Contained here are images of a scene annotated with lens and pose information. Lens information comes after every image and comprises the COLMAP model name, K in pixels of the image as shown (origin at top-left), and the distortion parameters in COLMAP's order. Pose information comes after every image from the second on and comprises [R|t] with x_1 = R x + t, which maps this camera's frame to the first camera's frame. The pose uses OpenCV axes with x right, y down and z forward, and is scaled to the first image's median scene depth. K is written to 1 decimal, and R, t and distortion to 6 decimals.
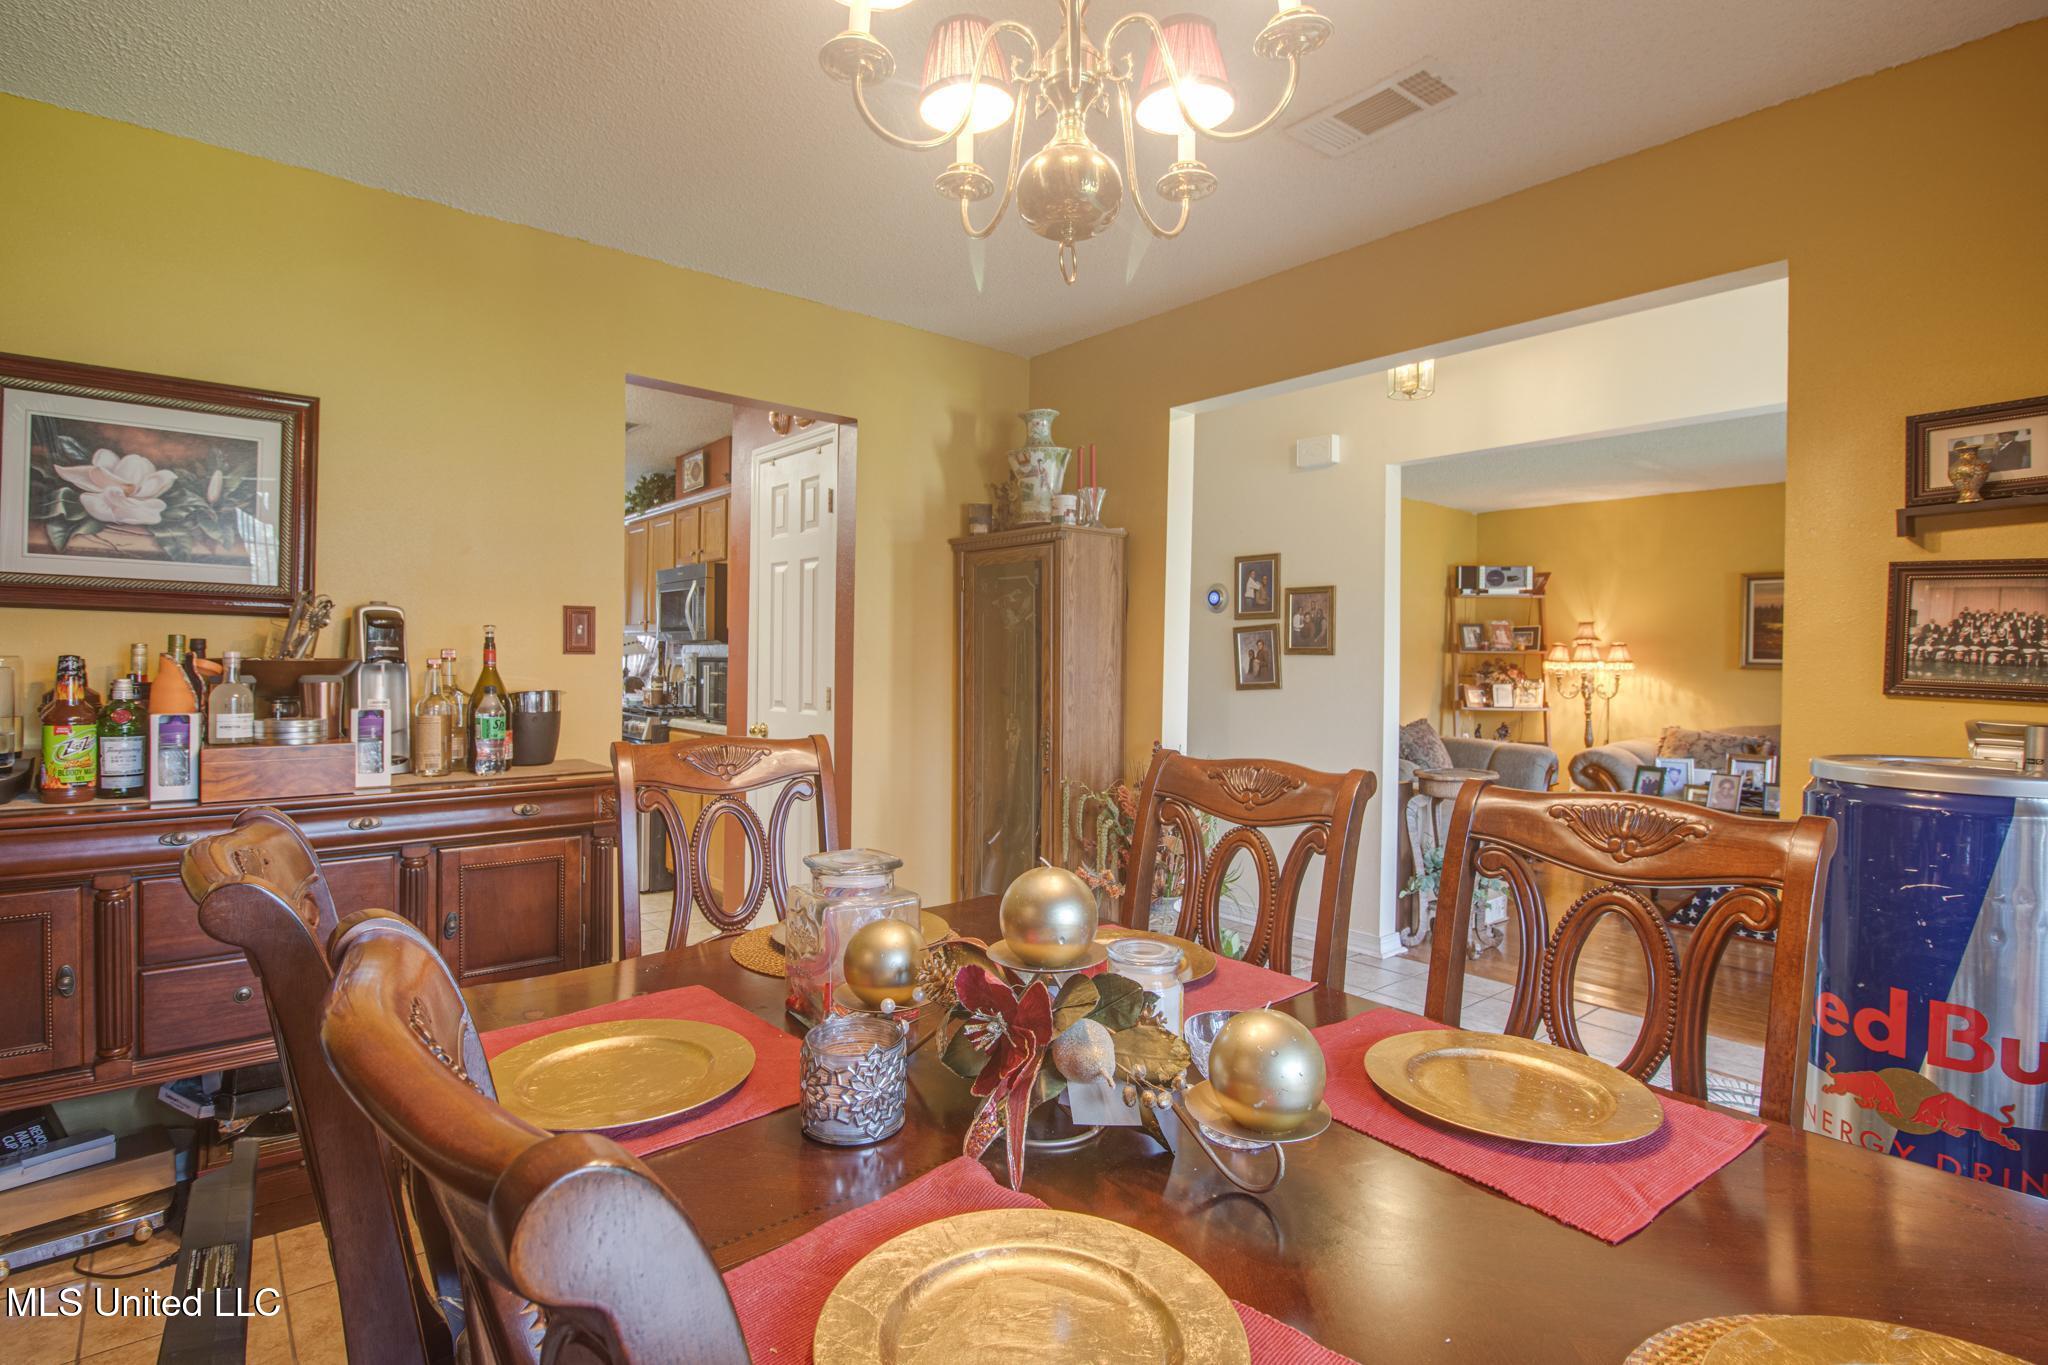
lens RADIAL K [[998.8, 0, 1008.2], [0, 998.8, 661.8], [0, 0, 1]] dist [0.008073, -0.020207]
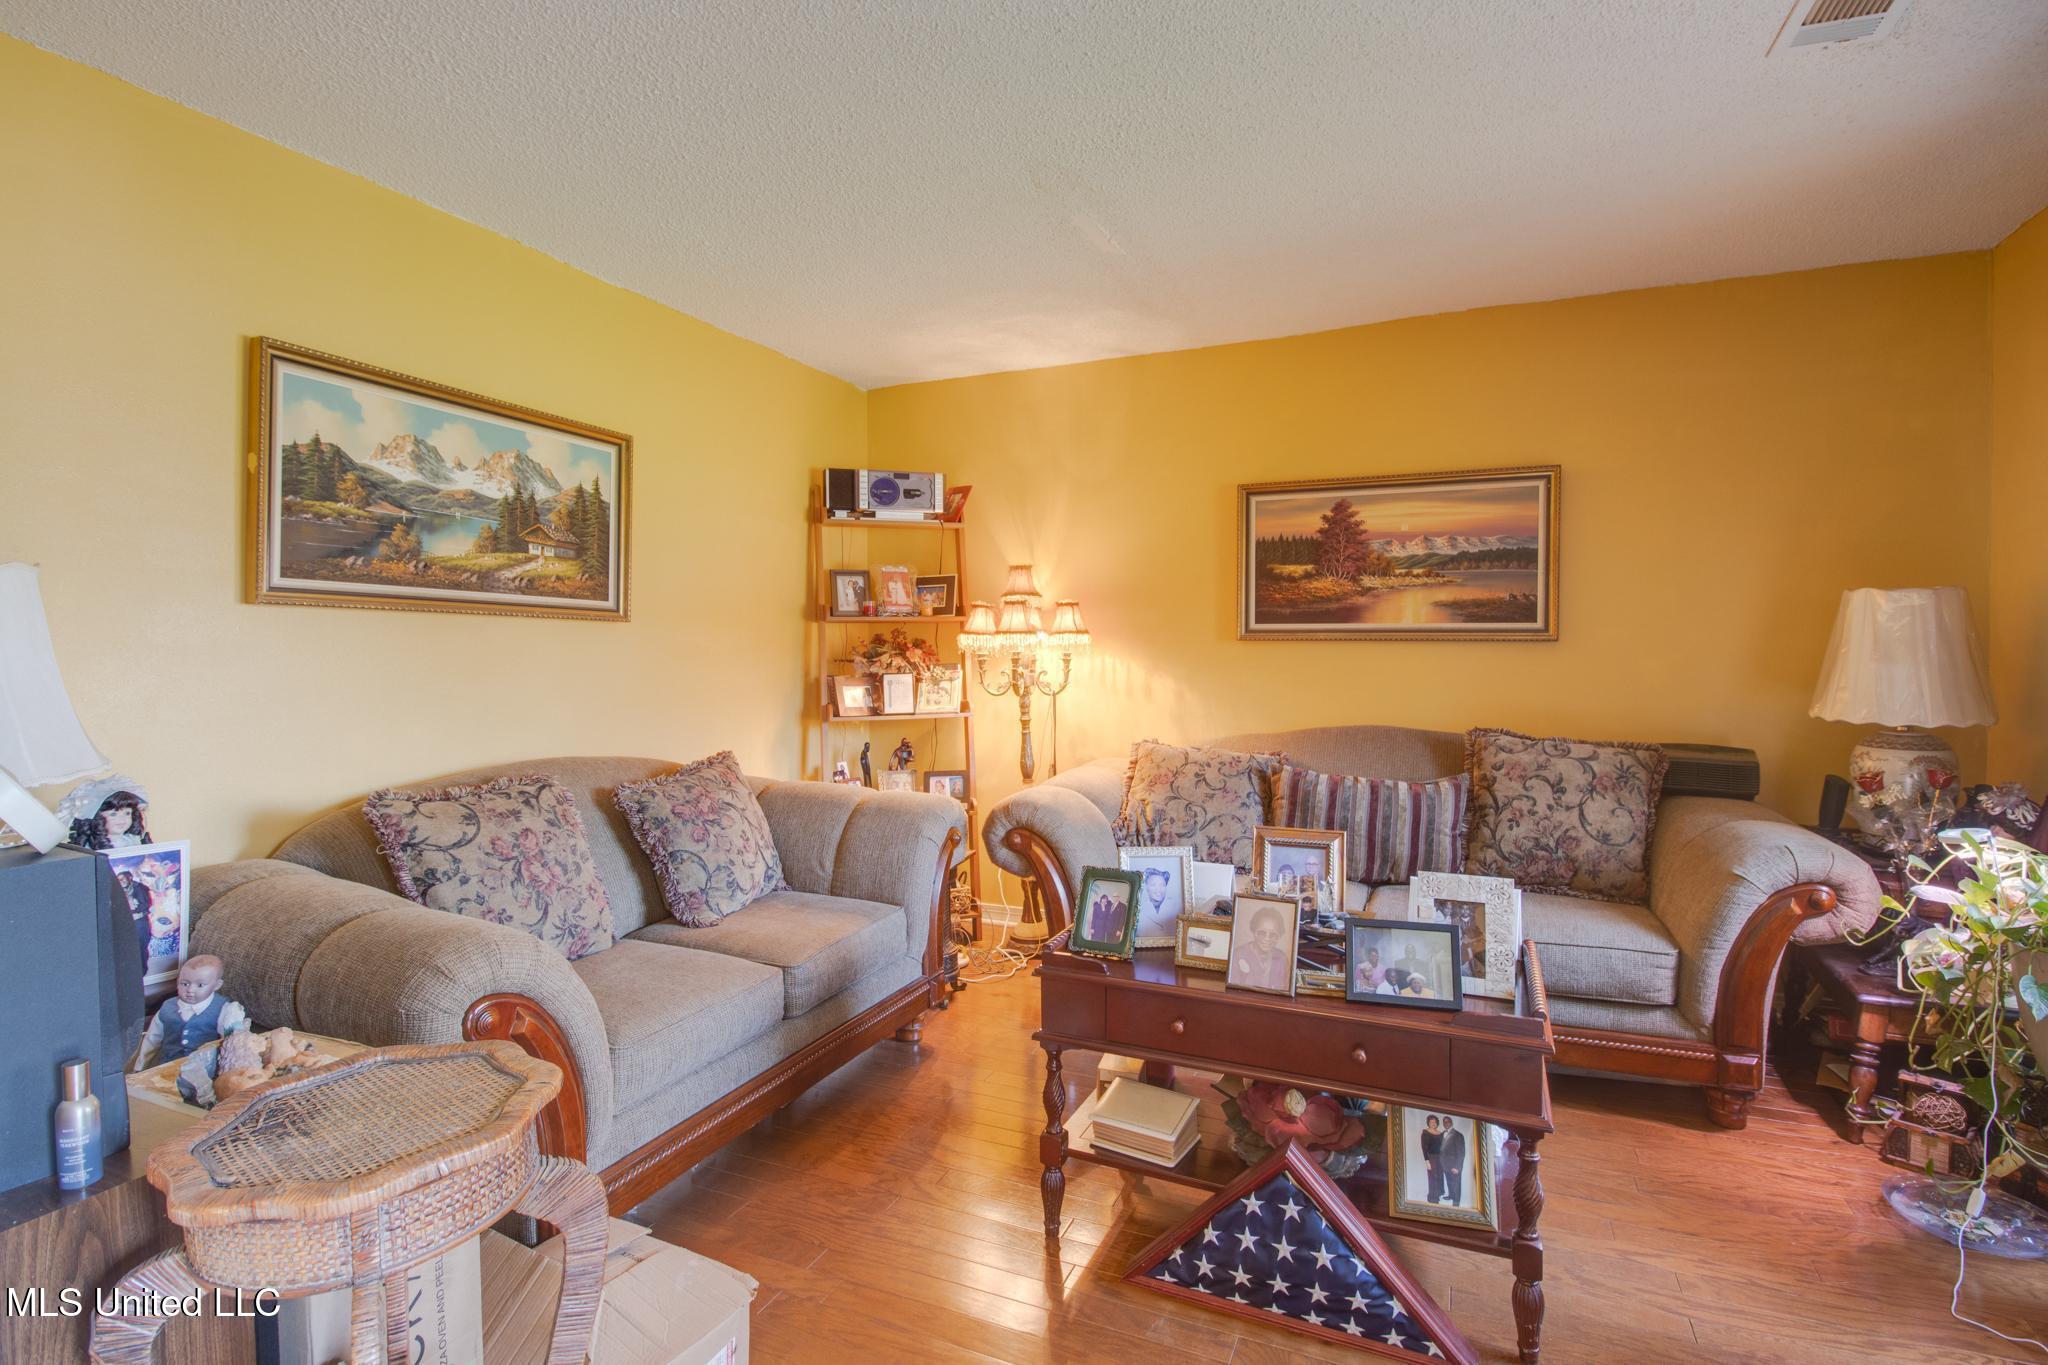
lens RADIAL K [[998.8, 0, 1008.2], [0, 998.8, 661.8], [0, 0, 1]] dist [0.008073, -0.020207]
pose [[0.897801, -0.026434, 0.439607, 0.309685], [0.018971, 0.999592, 0.021361, 0.004155], [-0.439992, -0.010838, 0.897936, 0.470164]]
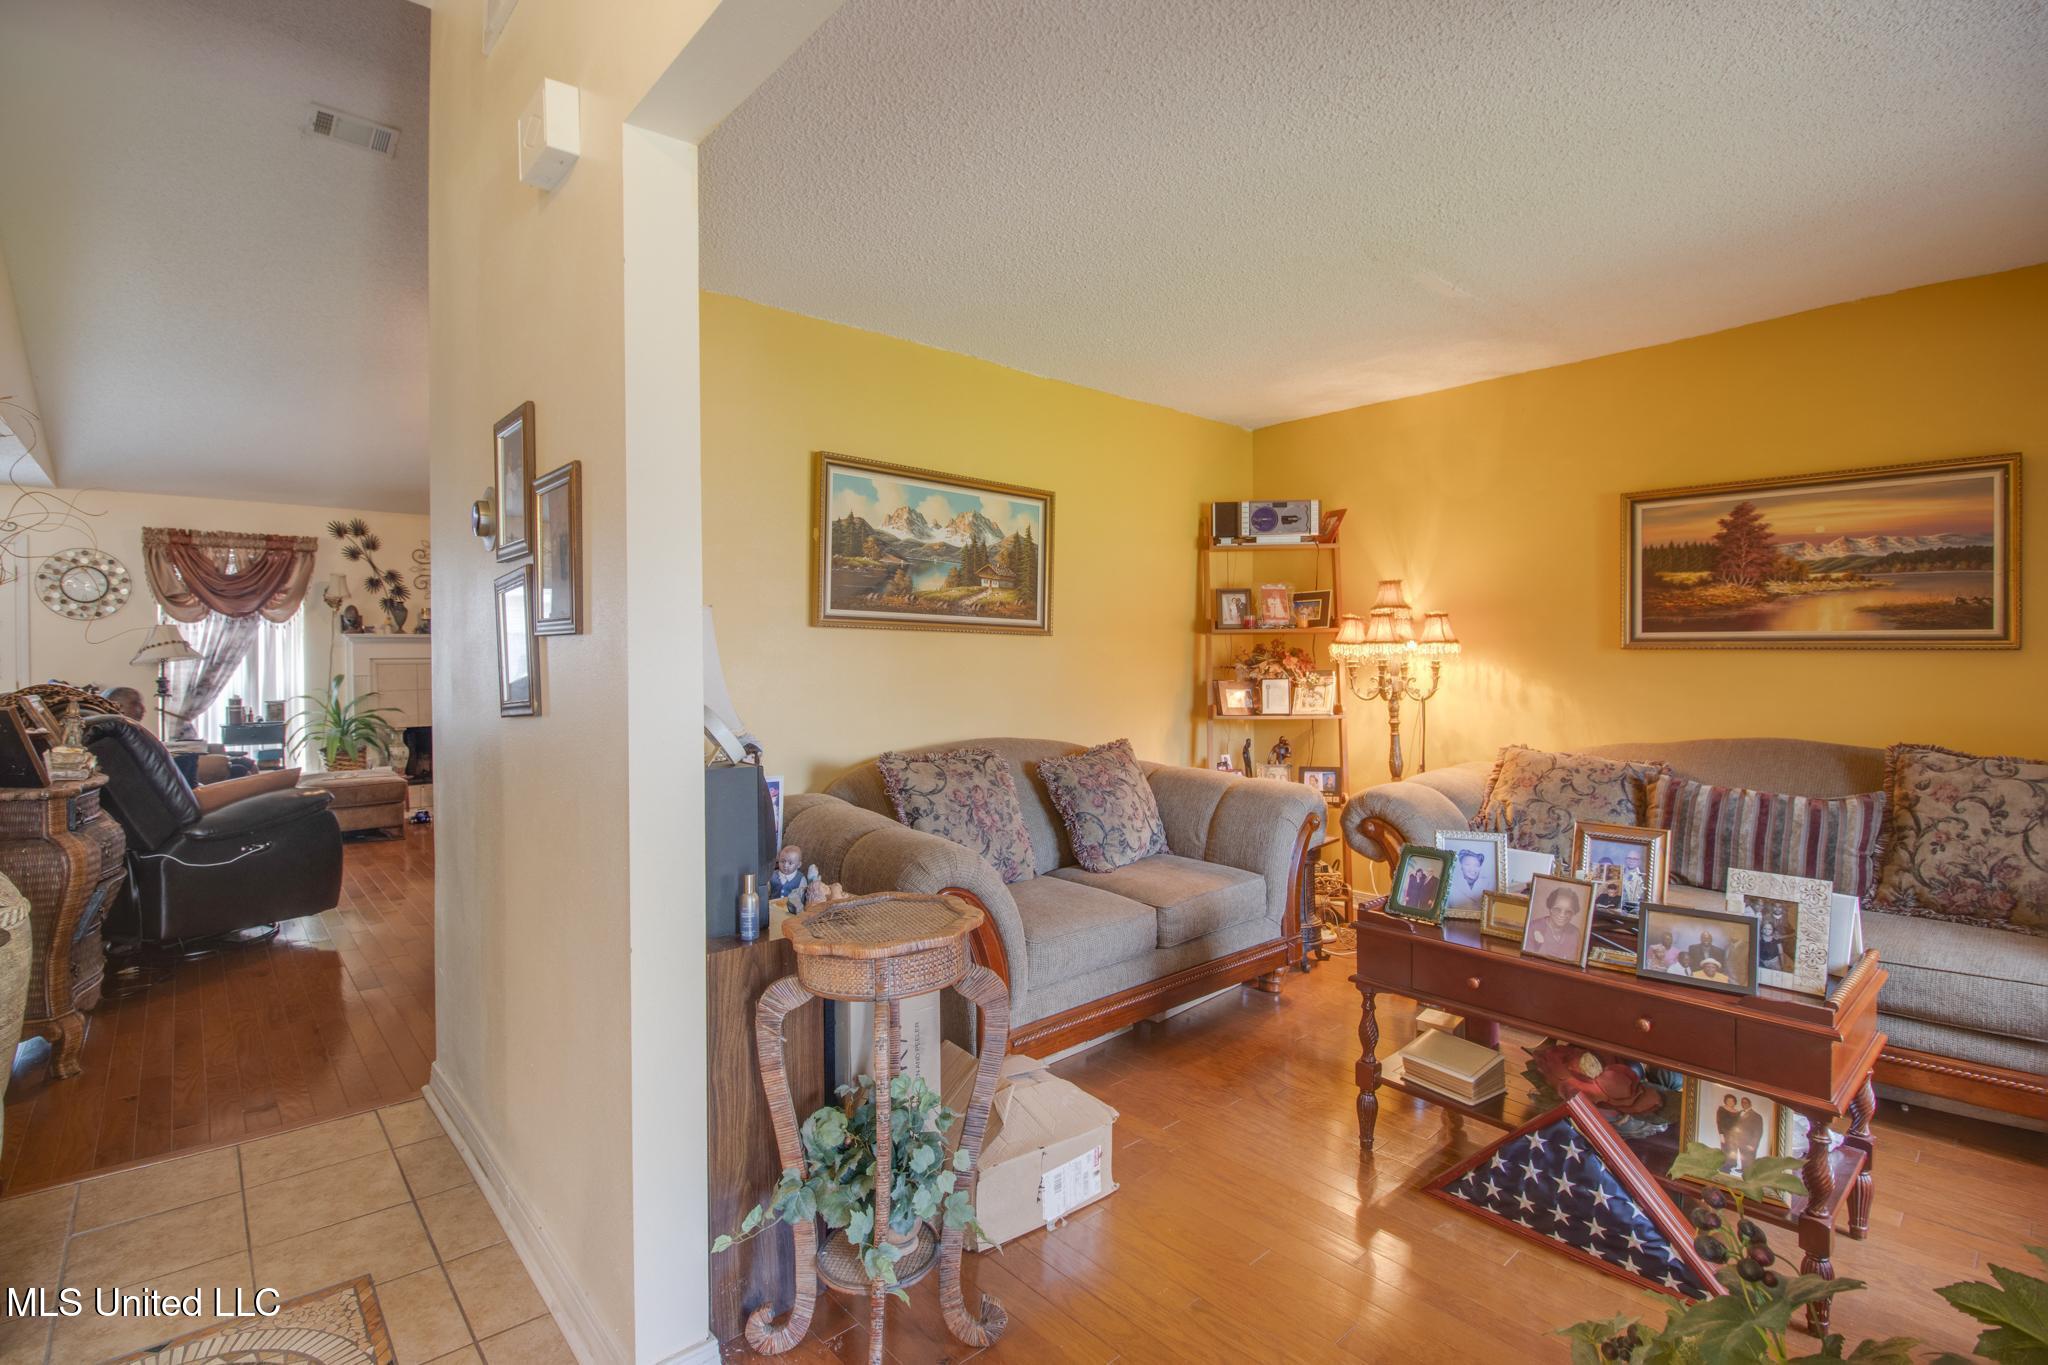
lens RADIAL K [[948.8, 0, 1010.0], [0, 948.8, 658.7], [0, 0, 1]] dist [0.003094, -0.017086]
pose [[0.999418, -0.018988, 0.028339, 0.314963], [0.018944, 0.999819, 0.001792, 0.004438], [-0.028368, -0.001254, 0.999597, 0.395533]]
